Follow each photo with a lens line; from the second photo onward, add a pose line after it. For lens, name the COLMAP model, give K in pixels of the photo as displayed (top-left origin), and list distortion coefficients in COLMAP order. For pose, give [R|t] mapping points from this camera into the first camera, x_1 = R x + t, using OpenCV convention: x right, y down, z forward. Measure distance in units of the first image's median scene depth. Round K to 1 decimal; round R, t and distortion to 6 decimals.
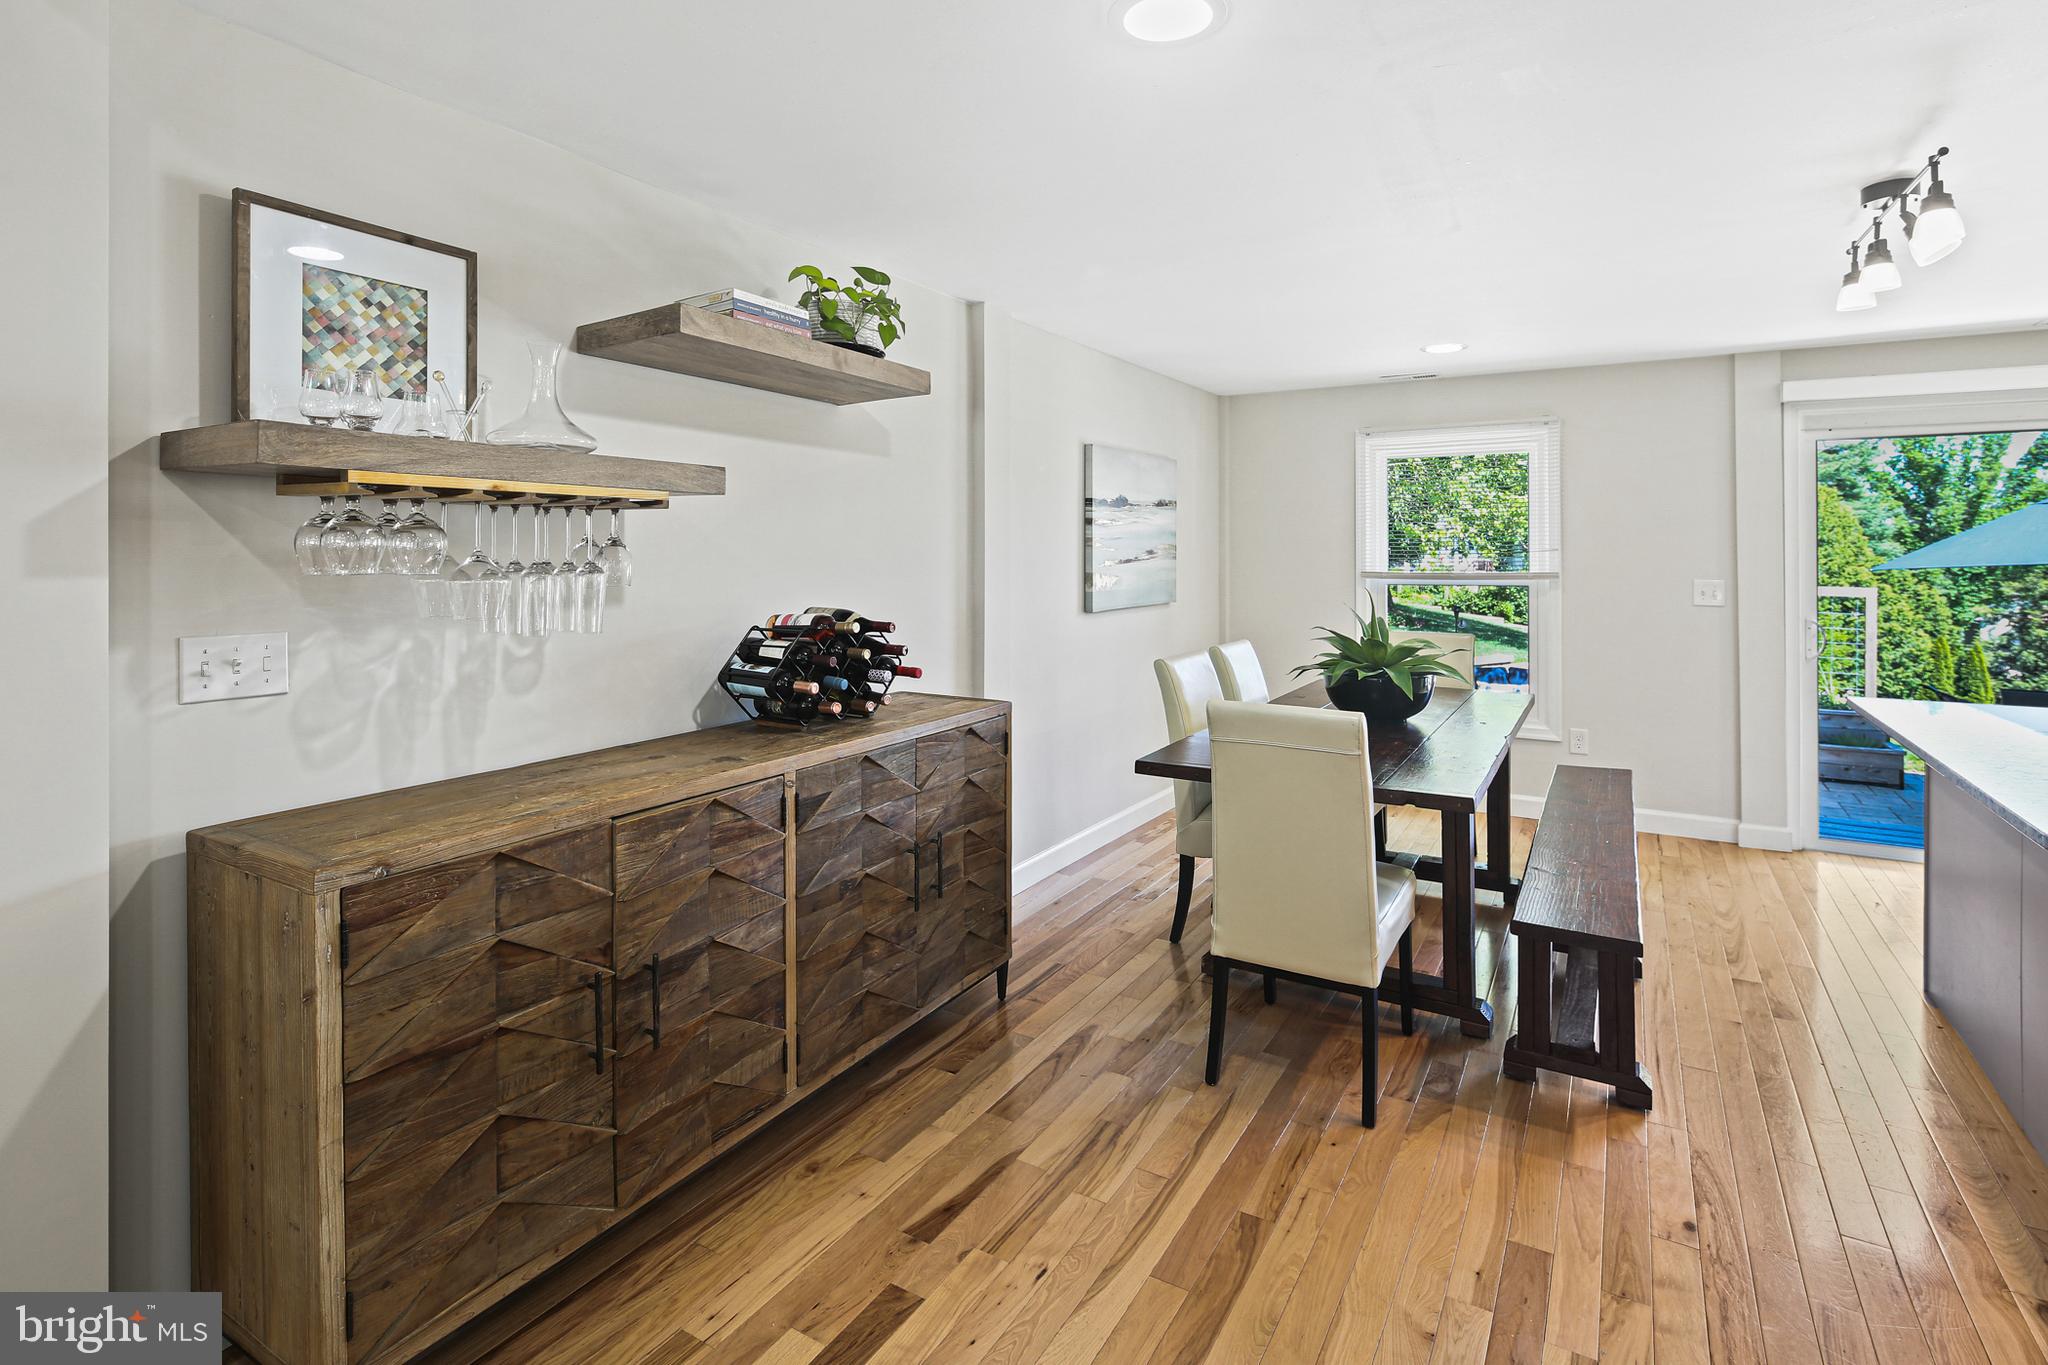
lens RADIAL K [[1004.4, 0, 1023.3], [0, 1004.4, 551.1], [0, 0, 1]] dist [0.003070, -0.003062]
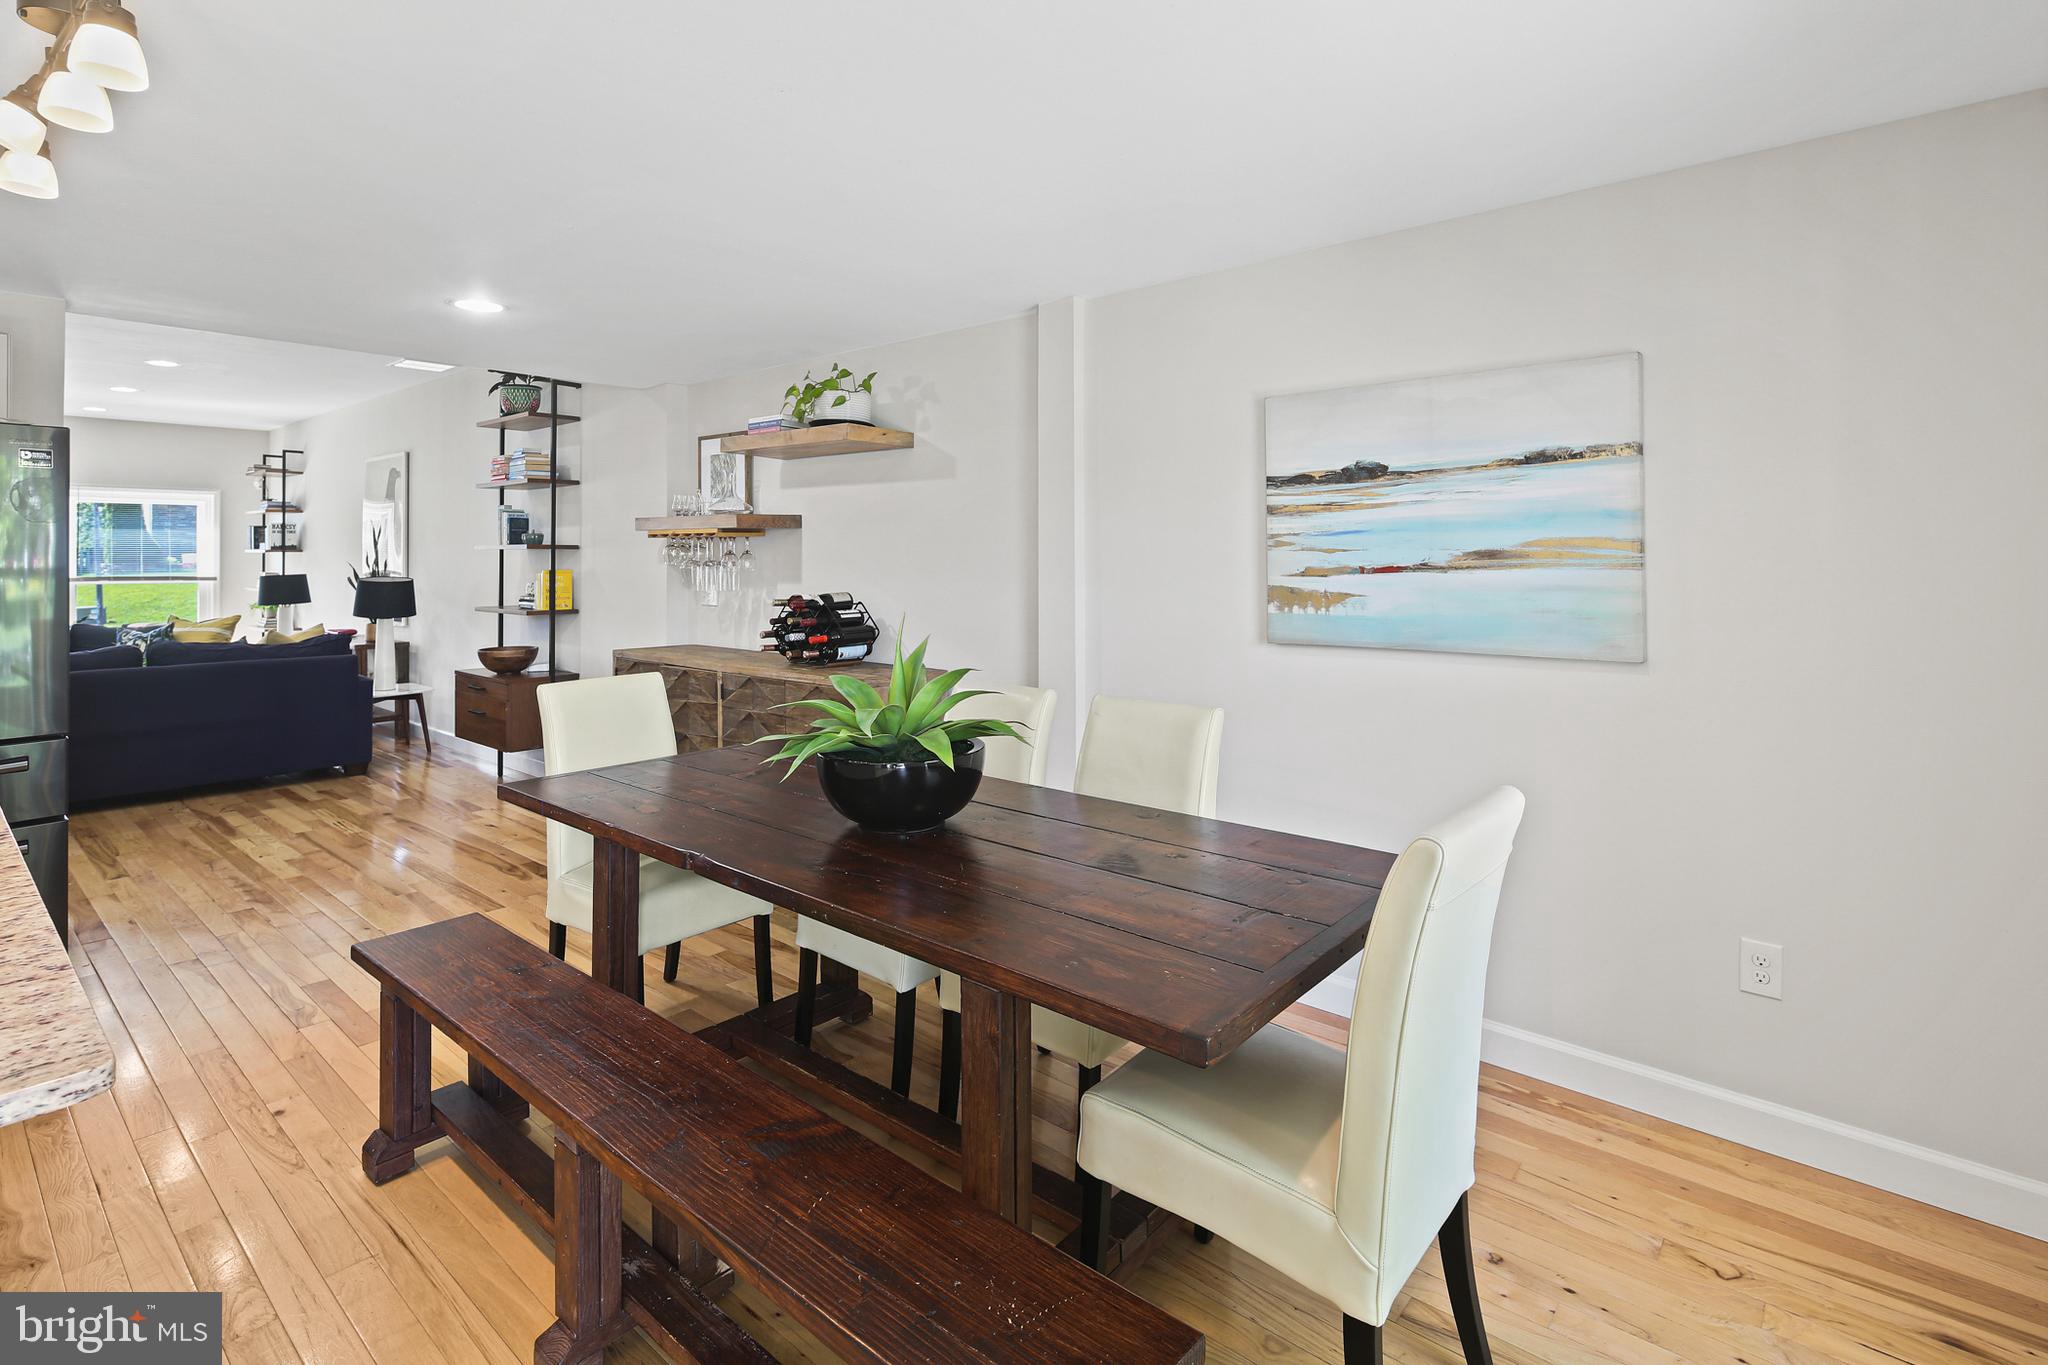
lens RADIAL K [[1004.4, 0, 1033.9], [0, 1004.4, 555.1], [0, 0, 1]] dist [0.003070, -0.003062]
pose [[-0.169895, -0.003642, -0.985456, 1.689458], [0.000992, 0.999992, -0.003866, 0.007566], [0.985462, -0.001634, -0.169890, 2.084922]]
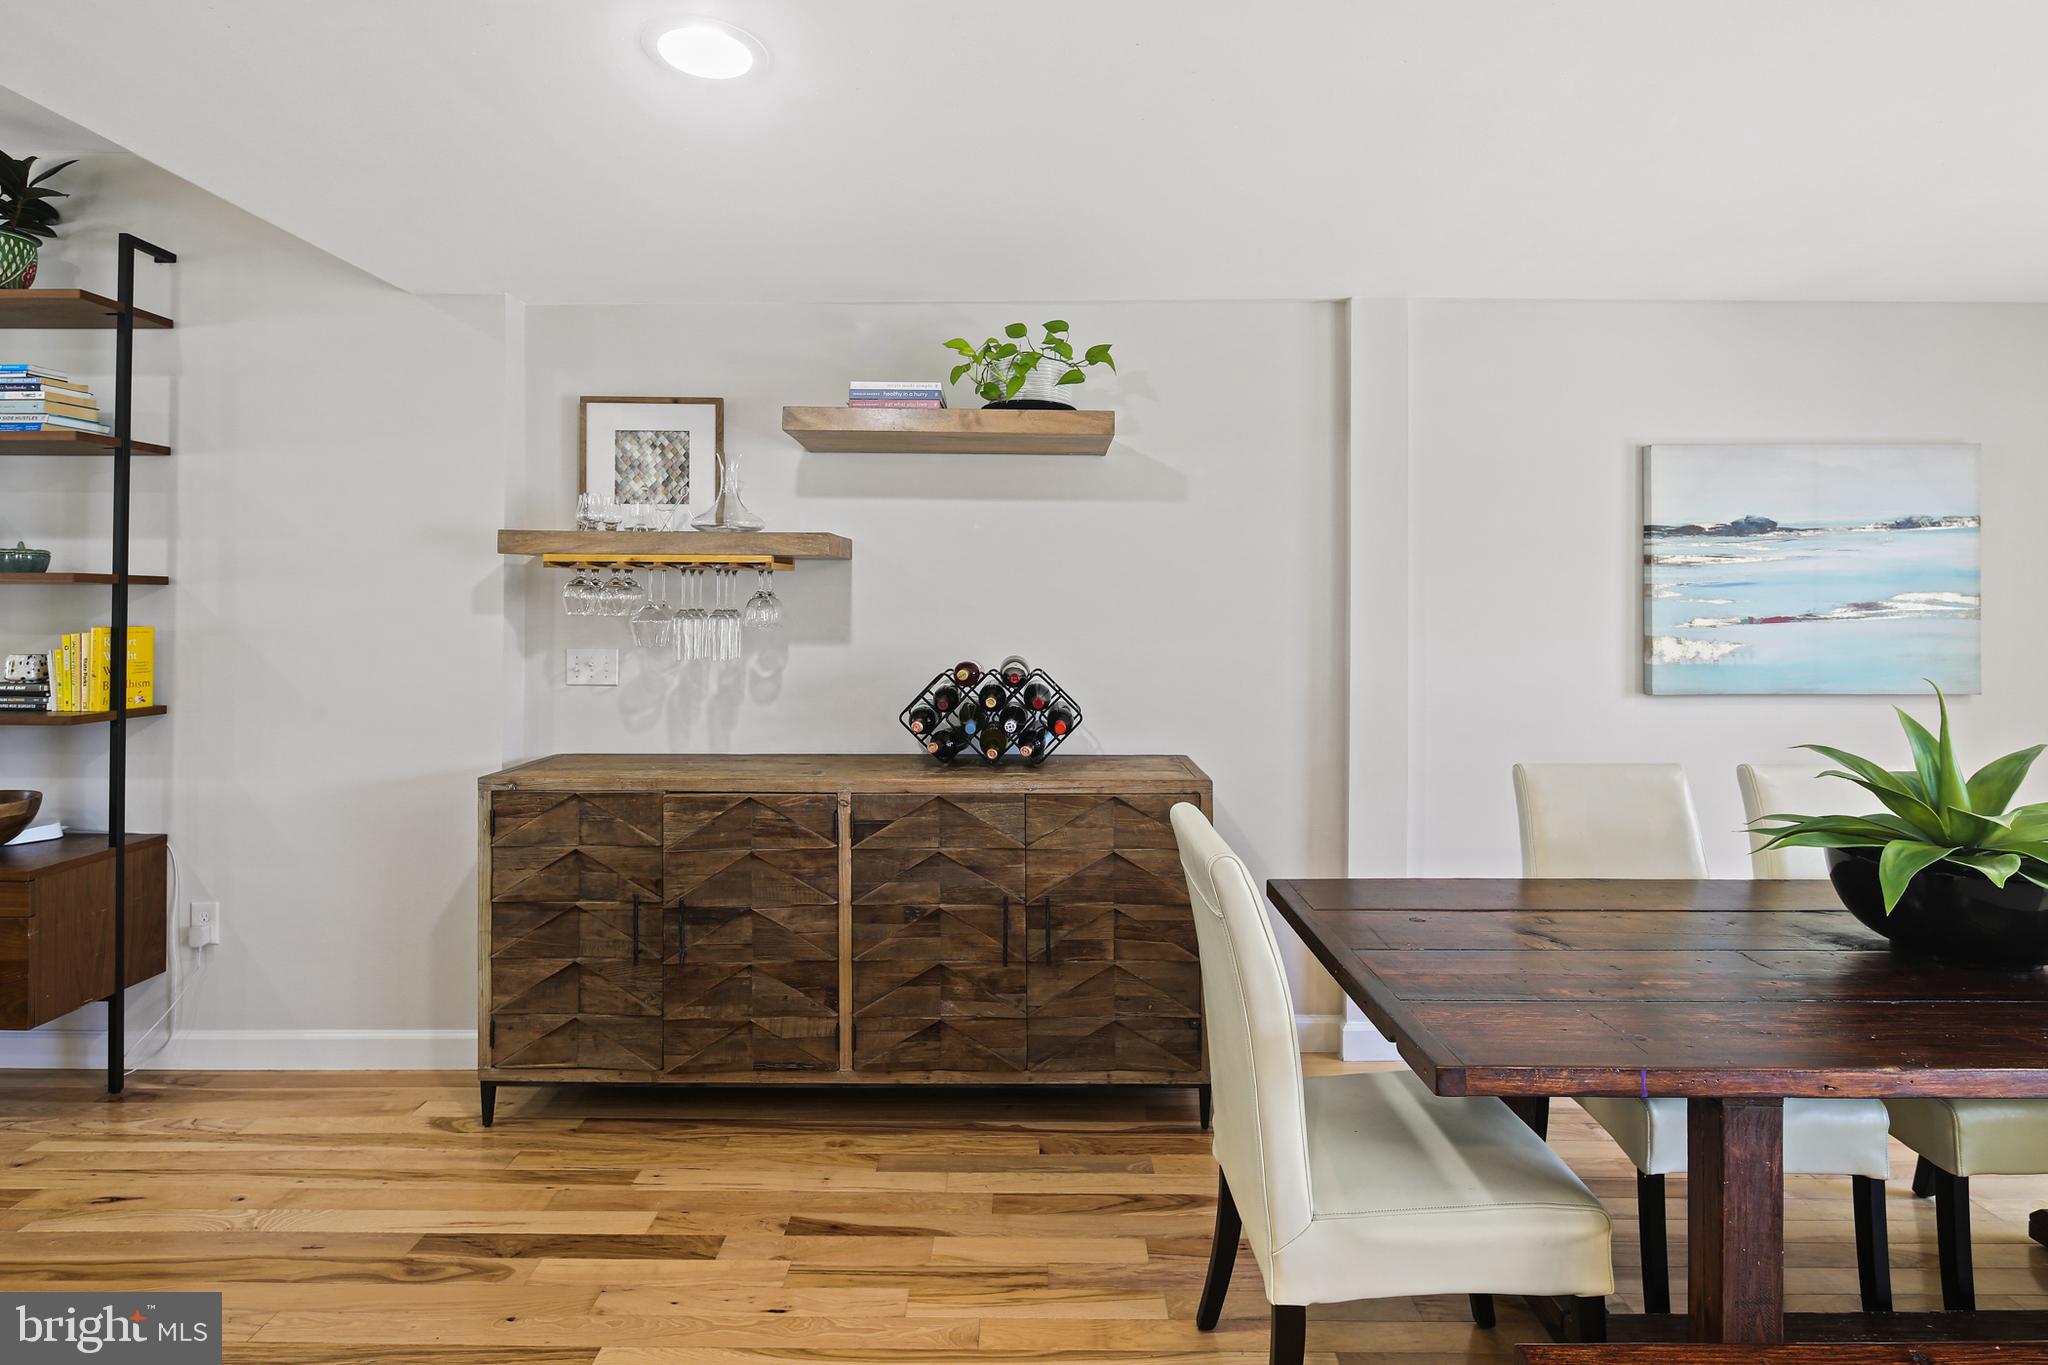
lens RADIAL K [[1004.4, 0, 1030.2], [0, 1004.4, 600.0], [0, 0, 1]] dist [0.003070, -0.003062]
pose [[0.510990, -0.001905, -0.859585, 0.949089], [-0.002566, 0.999990, -0.003741, 0.001914], [0.859583, 0.004117, 0.510980, 0.645393]]
